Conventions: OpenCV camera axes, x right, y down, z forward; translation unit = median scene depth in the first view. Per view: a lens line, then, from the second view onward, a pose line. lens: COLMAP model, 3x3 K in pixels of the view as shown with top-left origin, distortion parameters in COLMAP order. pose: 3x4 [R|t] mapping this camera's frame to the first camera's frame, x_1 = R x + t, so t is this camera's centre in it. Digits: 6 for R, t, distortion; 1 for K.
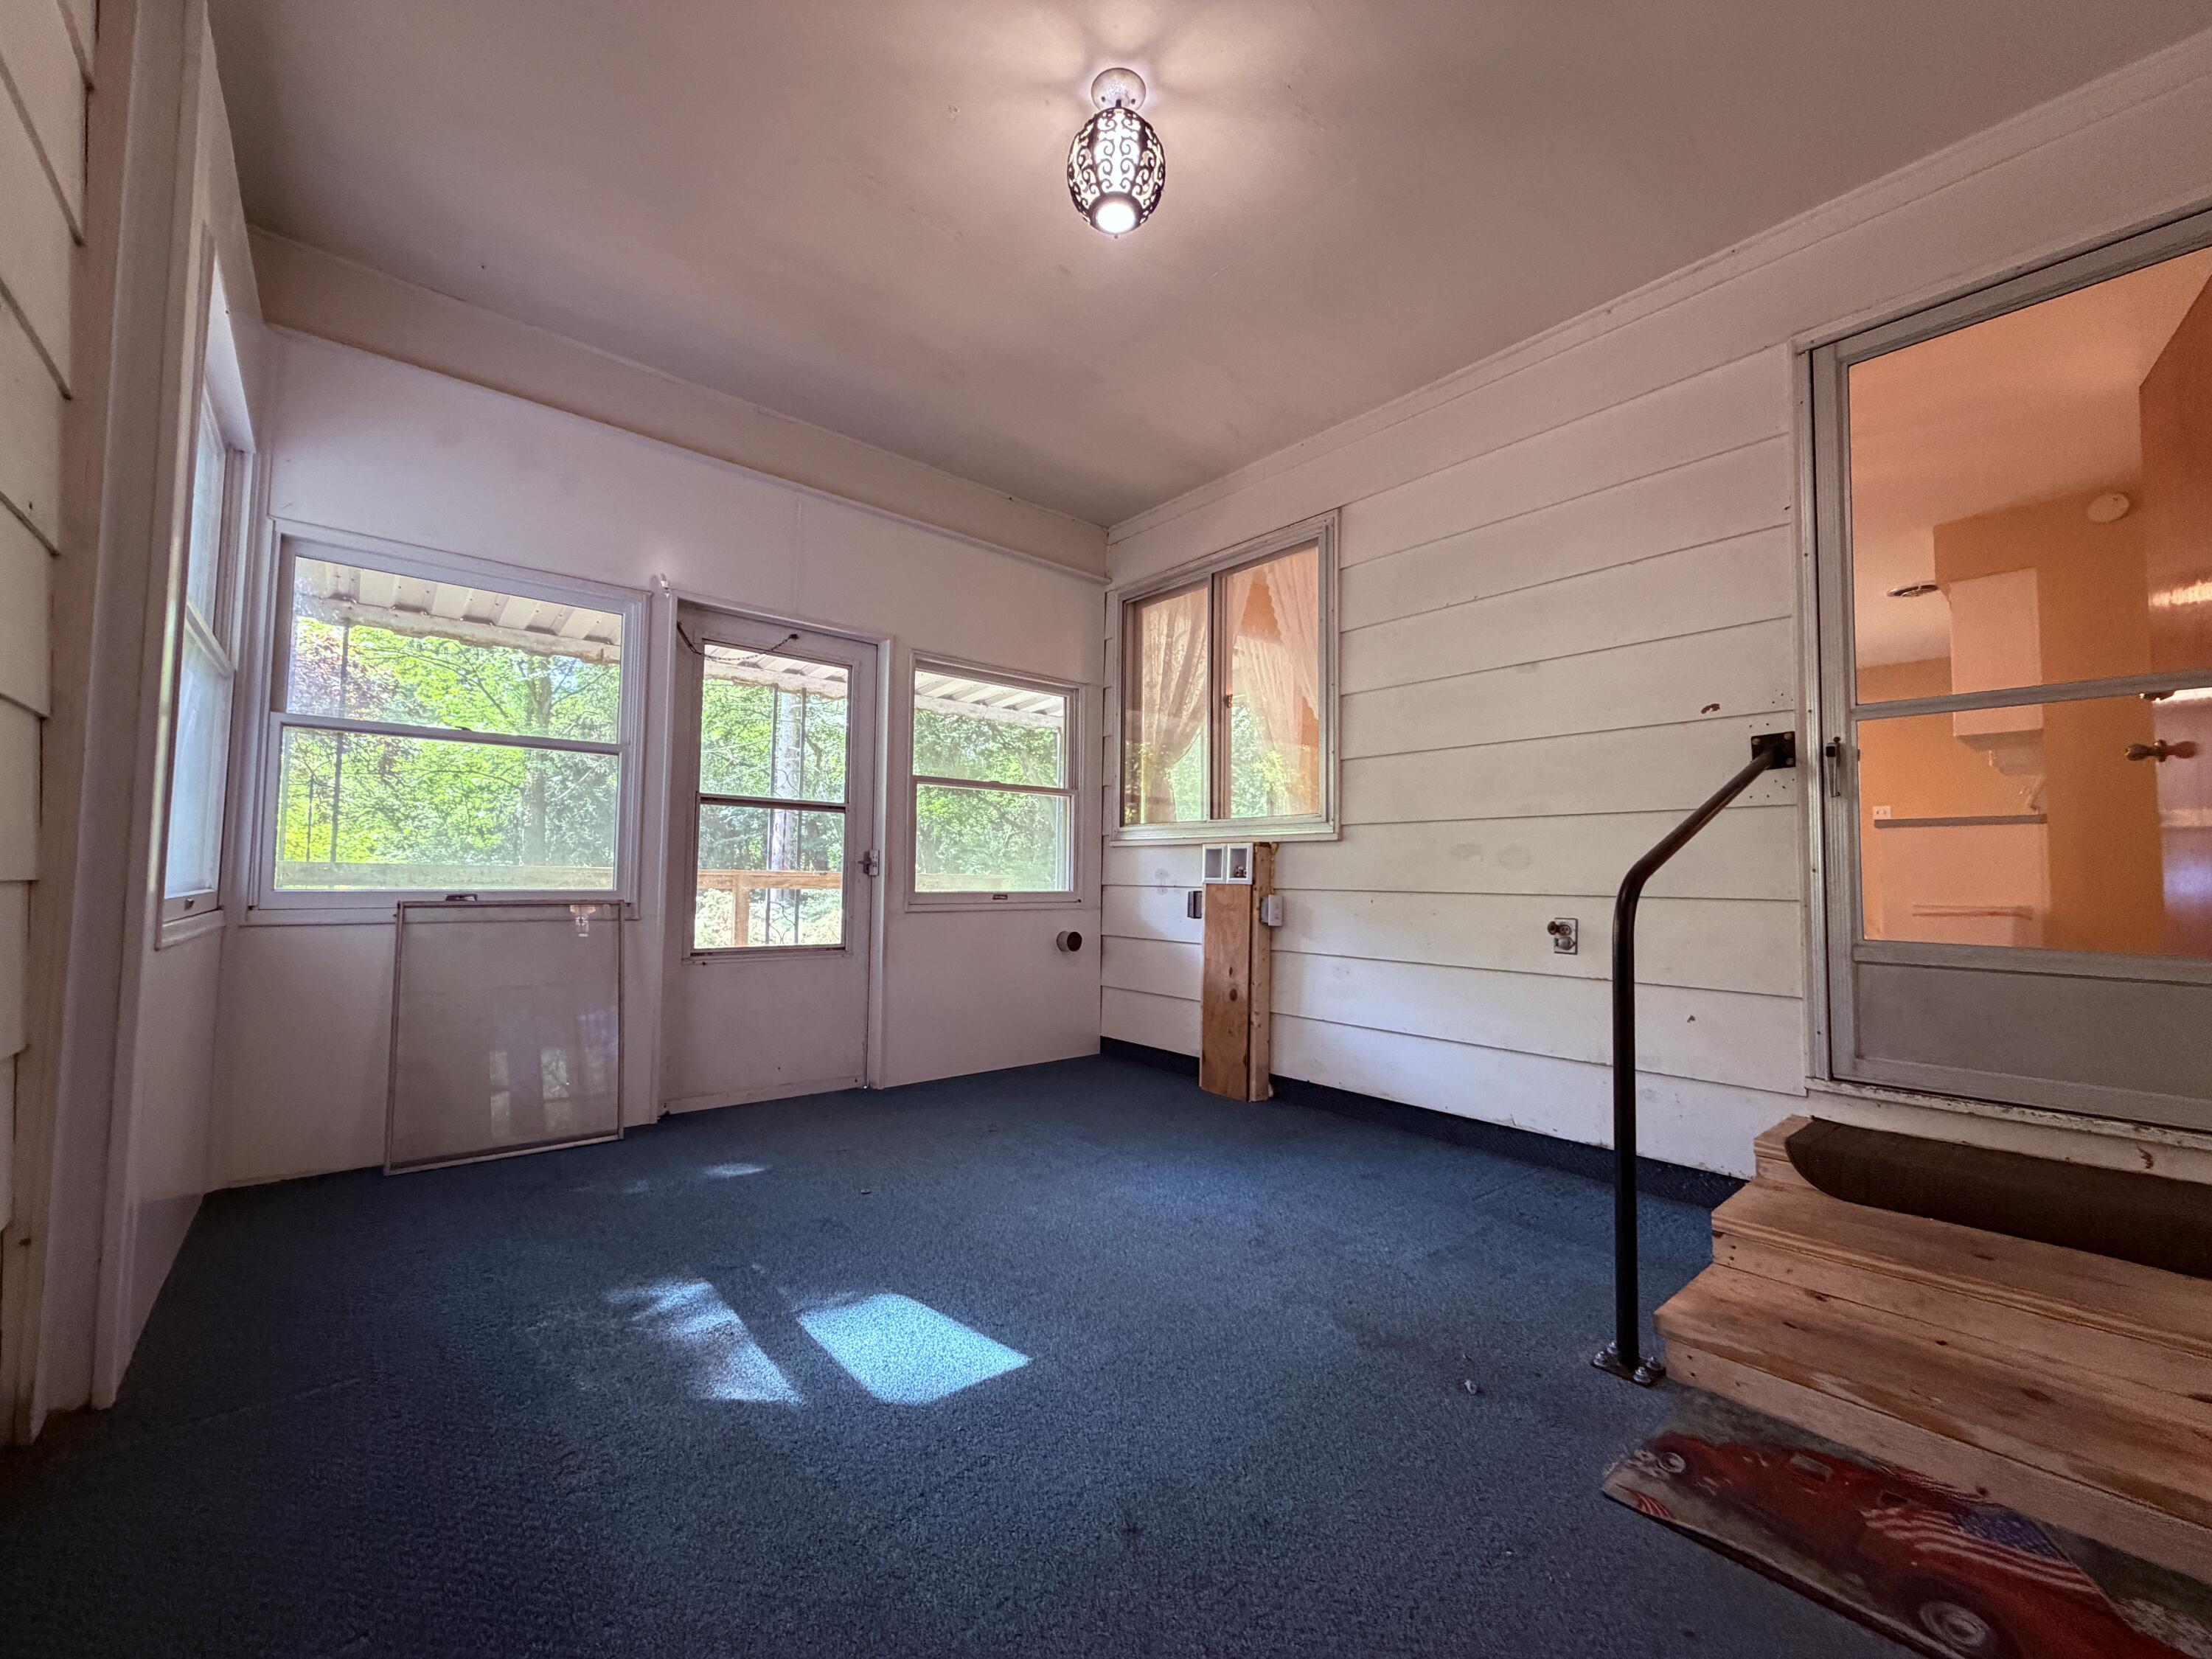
lens RADIAL K [[874.4, 0, 1105.8], [0, 874.4, 834.1], [0, 0, 1]] dist [0.003525, -0.000302]
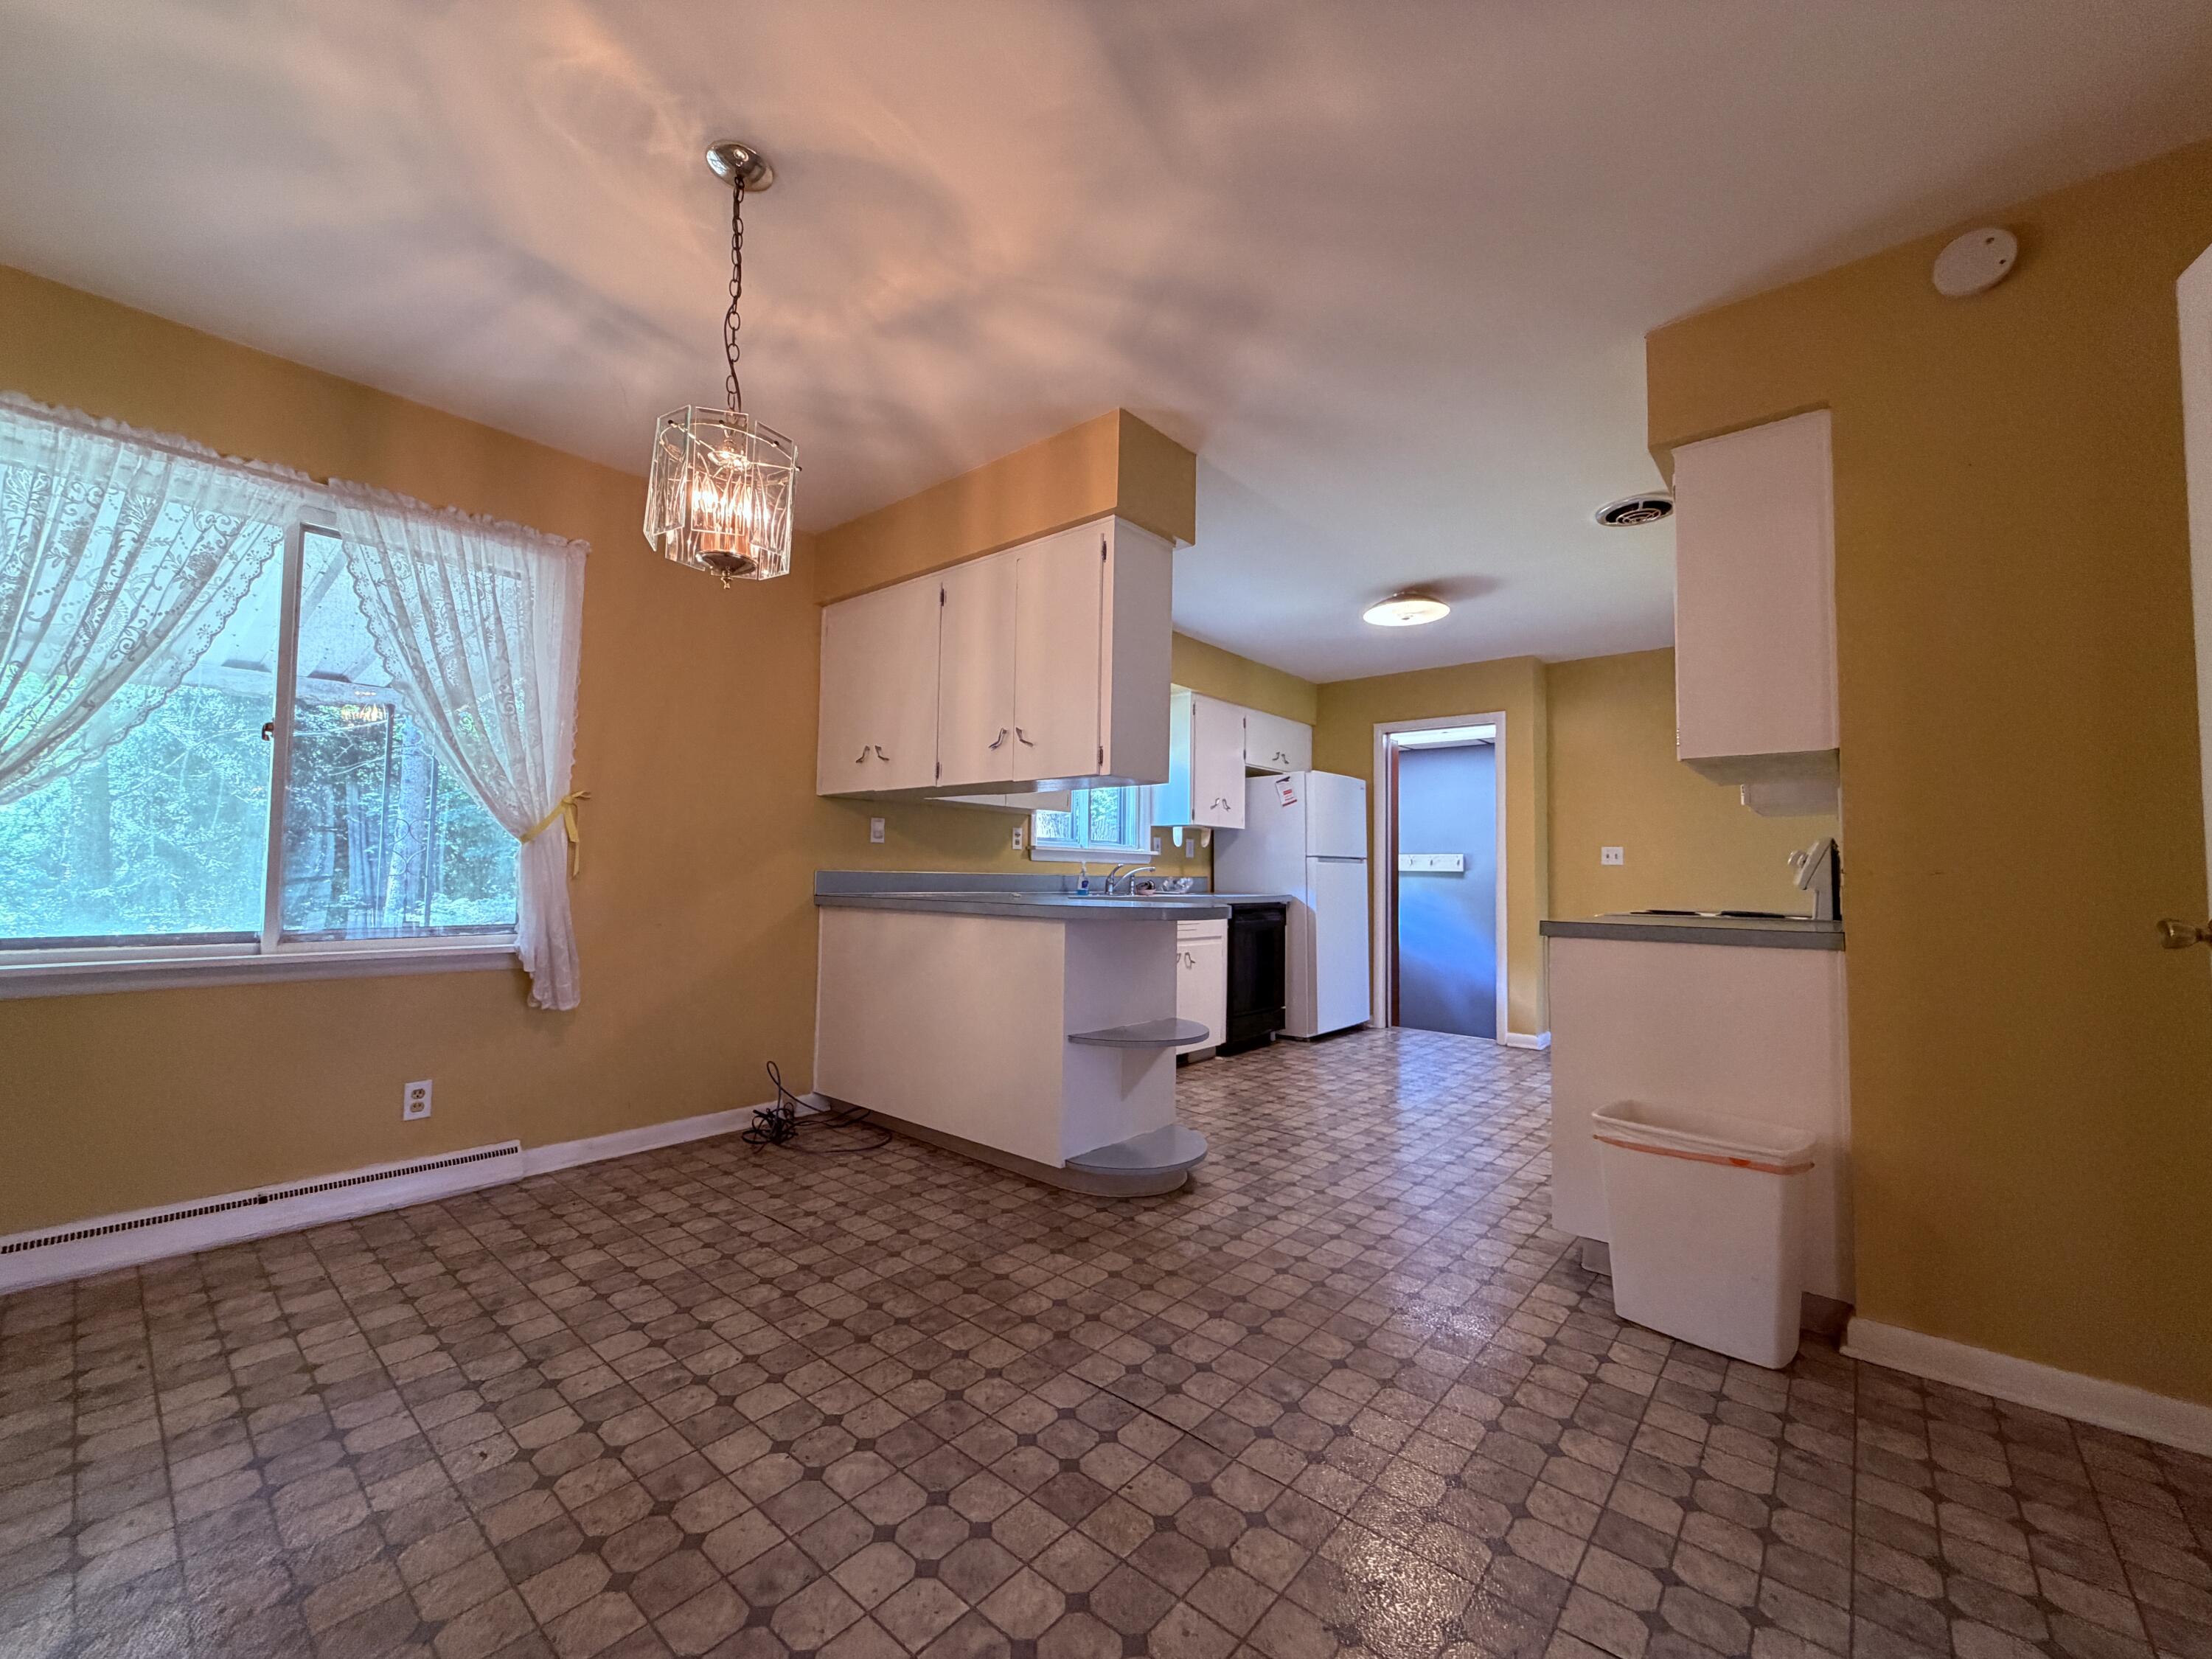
lens RADIAL K [[874.4, 0, 1104.3], [0, 874.4, 829.3], [0, 0, 1]] dist [0.003525, -0.000302]
pose [[0.987329, 0.010163, 0.158359, 0.570038], [-0.010293, 0.999947, 0.000001, -0.069240], [-0.158351, -0.001632, 0.987382, 0.563076]]
